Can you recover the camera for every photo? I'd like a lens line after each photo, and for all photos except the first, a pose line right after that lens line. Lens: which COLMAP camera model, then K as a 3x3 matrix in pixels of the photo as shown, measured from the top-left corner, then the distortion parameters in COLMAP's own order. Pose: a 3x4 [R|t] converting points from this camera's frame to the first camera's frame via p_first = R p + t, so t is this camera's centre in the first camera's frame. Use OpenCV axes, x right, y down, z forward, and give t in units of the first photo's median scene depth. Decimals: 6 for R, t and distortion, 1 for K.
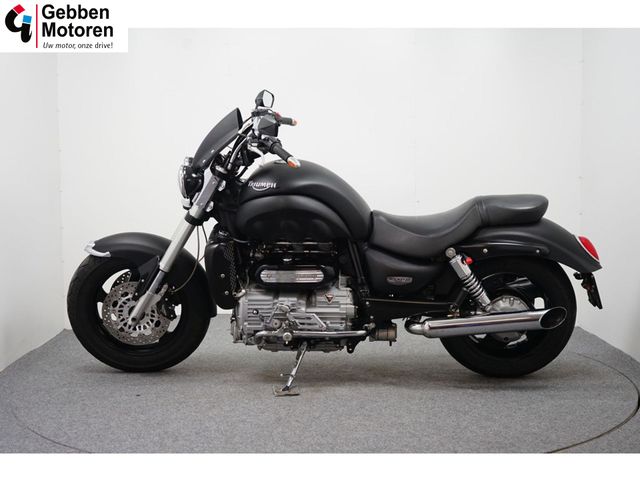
lens RADIAL K [[903.6, 0, 320.1], [0, 903.6, 241.3], [0, 0, 1]] dist [-0.005258, 0.000000]
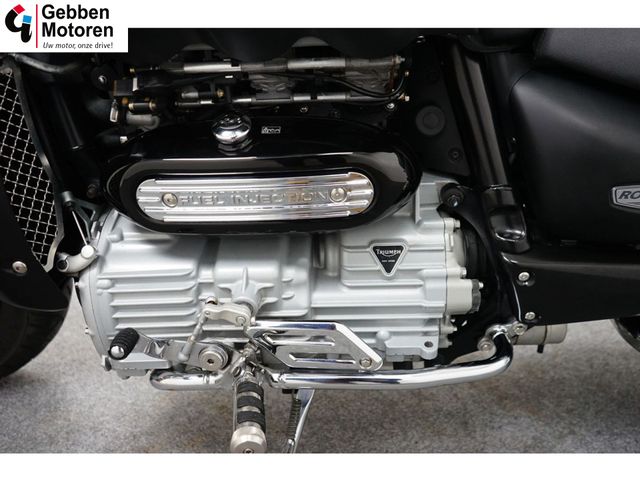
lens RADIAL K [[506.0, 0, 319.6], [0, 506.0, 238.9], [0, 0, 1]] dist [0.013152, -0.010507]
pose [[0.998019, -0.050624, 0.037363, -0.017687], [0.037528, 0.955582, 0.292327, 0.007370], [-0.050503, -0.290345, 0.955588, 0.843781]]
